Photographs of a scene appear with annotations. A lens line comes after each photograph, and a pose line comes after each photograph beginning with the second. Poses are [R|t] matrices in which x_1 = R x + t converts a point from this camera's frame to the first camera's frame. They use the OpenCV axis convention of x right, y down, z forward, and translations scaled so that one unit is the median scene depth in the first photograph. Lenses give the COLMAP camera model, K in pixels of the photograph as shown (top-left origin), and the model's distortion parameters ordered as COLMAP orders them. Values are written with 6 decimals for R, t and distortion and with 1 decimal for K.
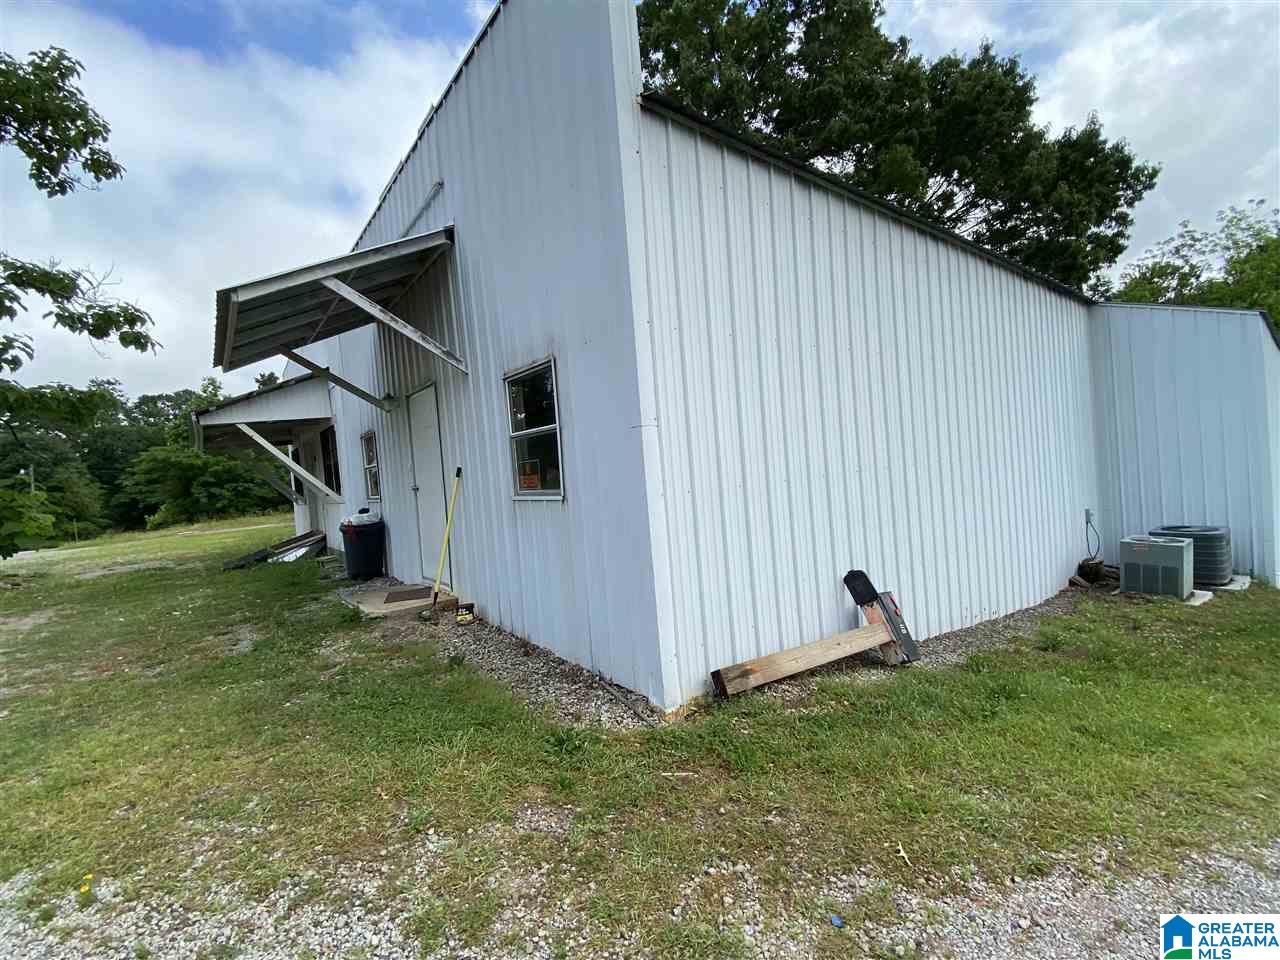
lens RADIAL K [[520.6, 0, 635.2], [0, 520.6, 478.6], [0, 0, 1]] dist [0.025427, -0.021620]
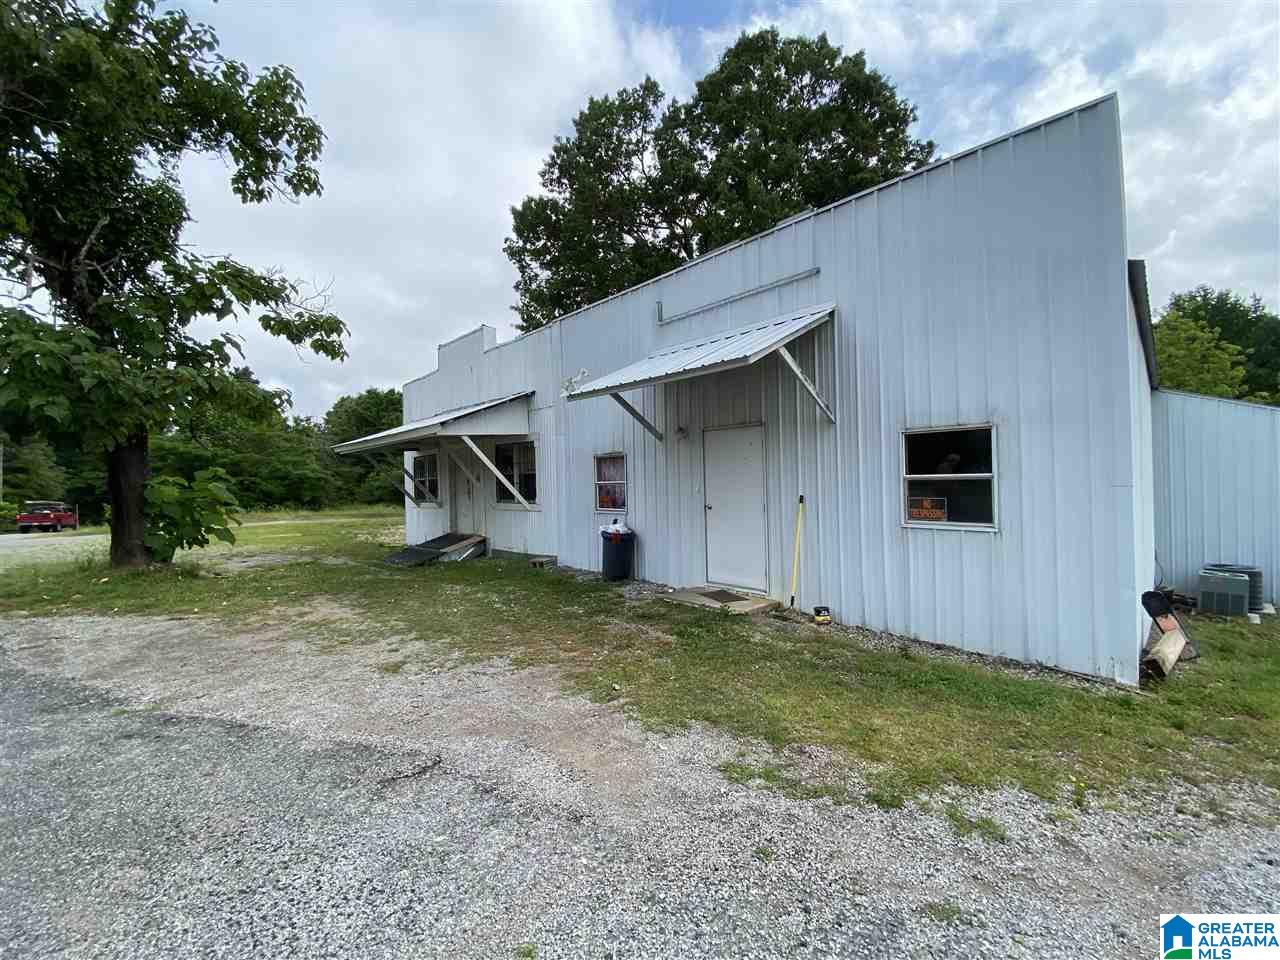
lens RADIAL K [[488.8, 0, 640.0], [0, 488.8, 480.0], [0, 0, 1]] dist [0.017733, -0.016896]
pose [[0.993515, 0.059981, 0.096597, -0.542521], [-0.057255, 0.997886, -0.030751, -0.000363], [-0.098237, 0.025021, 0.994848, -0.076458]]
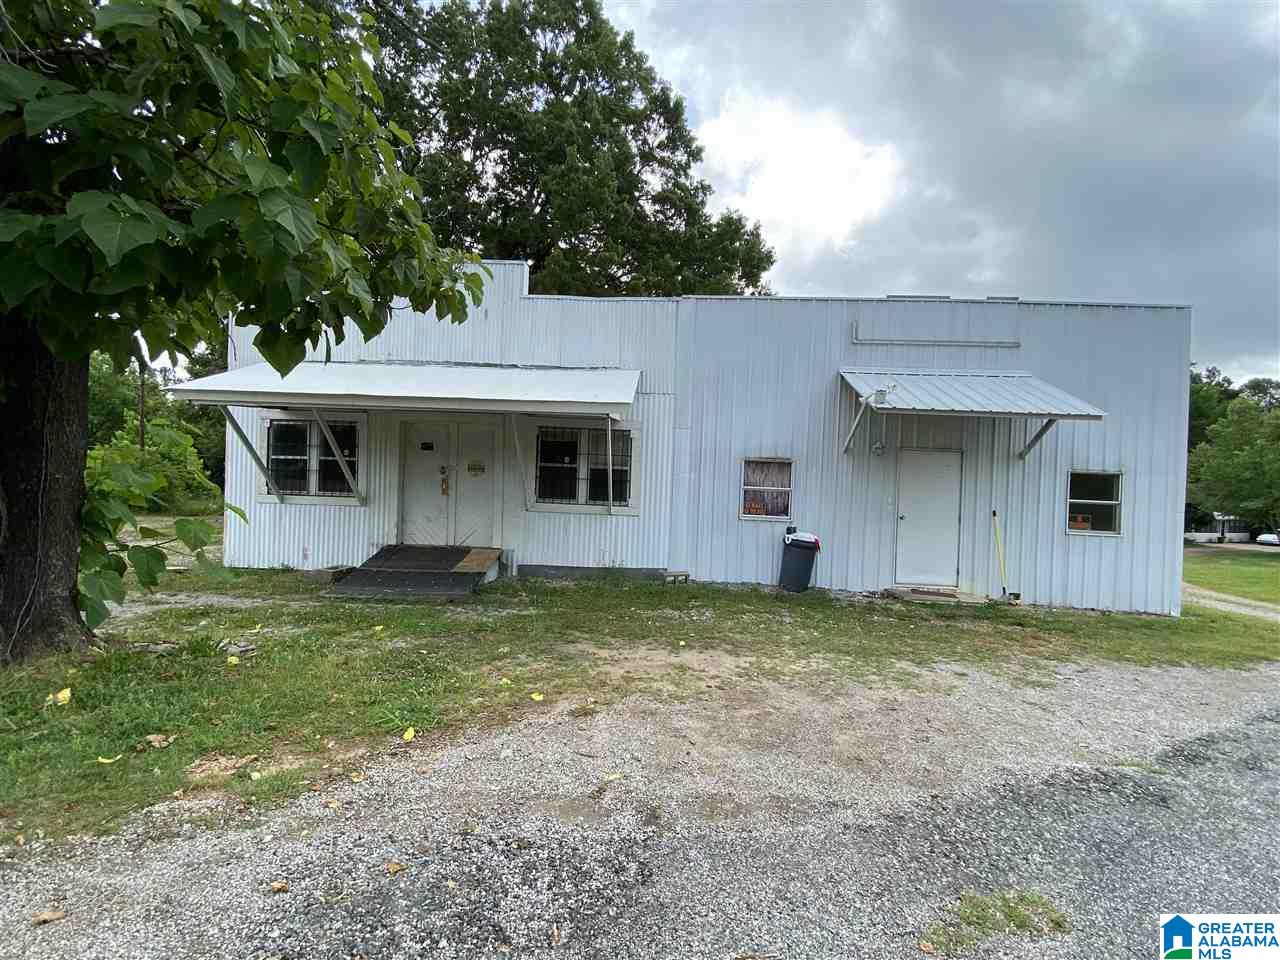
lens RADIAL K [[556.5, 0, 640.0], [0, 556.5, 480.0], [0, 0, 1]] dist [0.001034, 0.000283]
pose [[0.690474, 0.098424, 0.716630, -1.530761], [-0.080531, 0.995001, -0.059064, 0.049232], [-0.718860, -0.016929, 0.694948, 0.380713]]
